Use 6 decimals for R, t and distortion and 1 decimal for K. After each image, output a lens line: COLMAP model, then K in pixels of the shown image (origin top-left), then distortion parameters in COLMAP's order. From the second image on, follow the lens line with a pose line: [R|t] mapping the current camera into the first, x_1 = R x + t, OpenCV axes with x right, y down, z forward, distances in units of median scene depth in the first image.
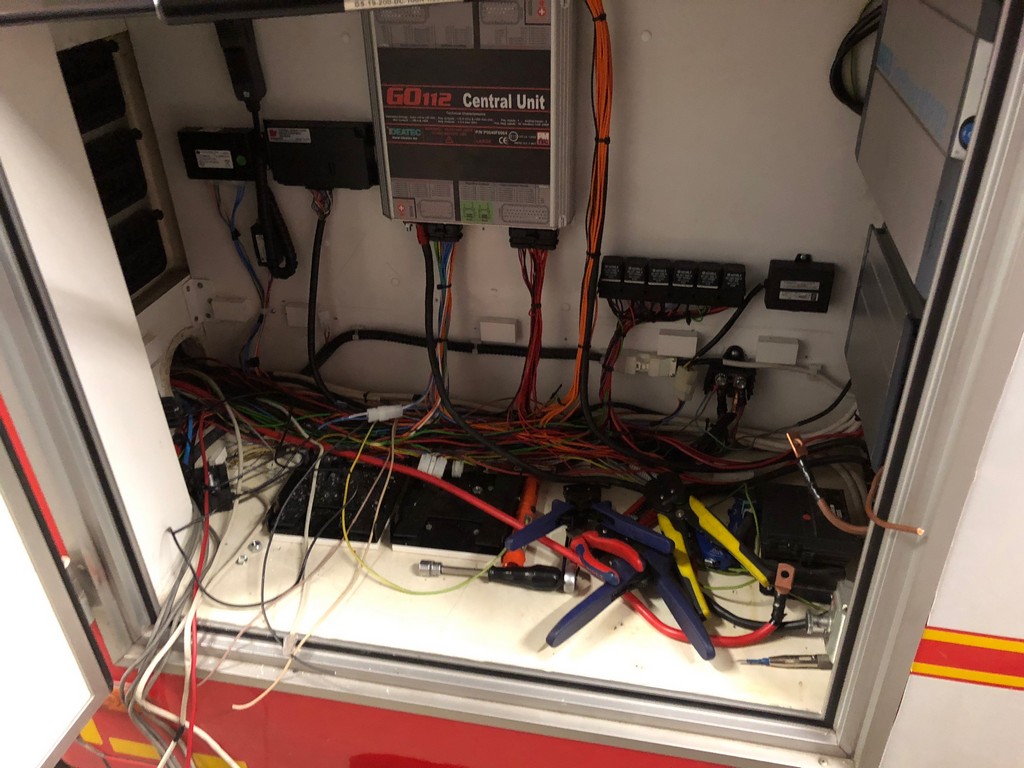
lens RADIAL K [[851.8, 0, 507.3], [0, 851.8, 381.0], [0, 0, 1]] dist [-0.039178, 0.008817]
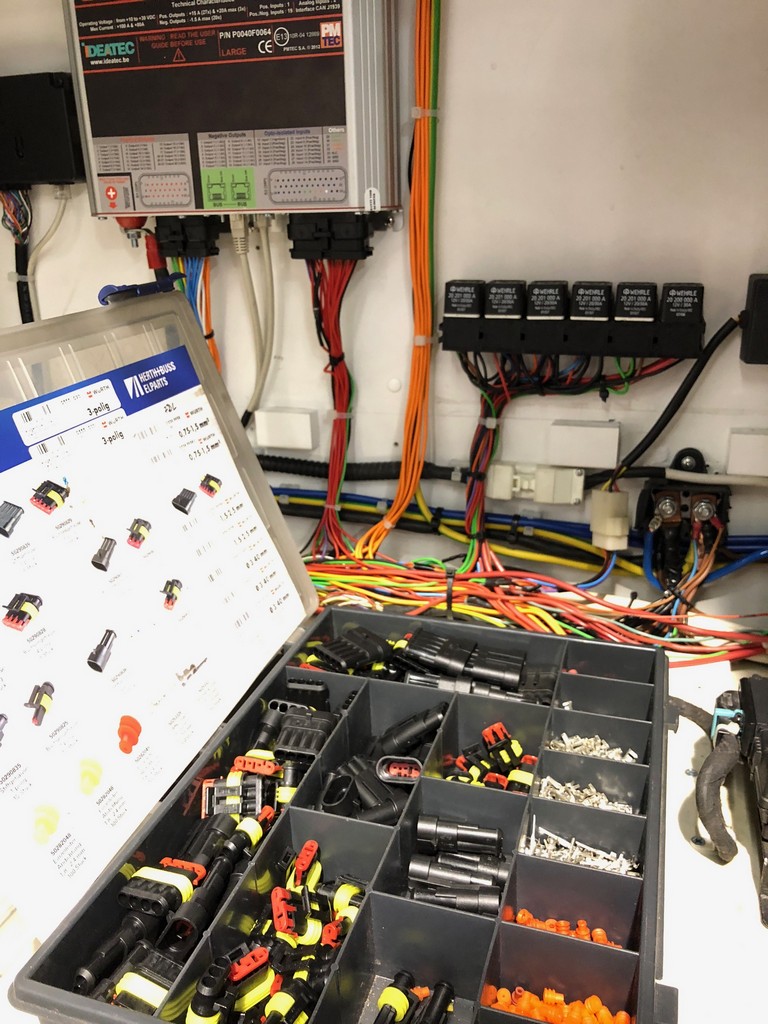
lens RADIAL K [[851.8, 0, 392.5], [0, 851.8, 514.8], [0, 0, 1]] dist [-0.039178, 0.008817]
pose [[0.996851, 0.024997, -0.075259, 0.123798], [-0.039294, 0.980024, -0.194958, 0.127718], [0.068882, 0.197301, 0.977920, 0.476173]]
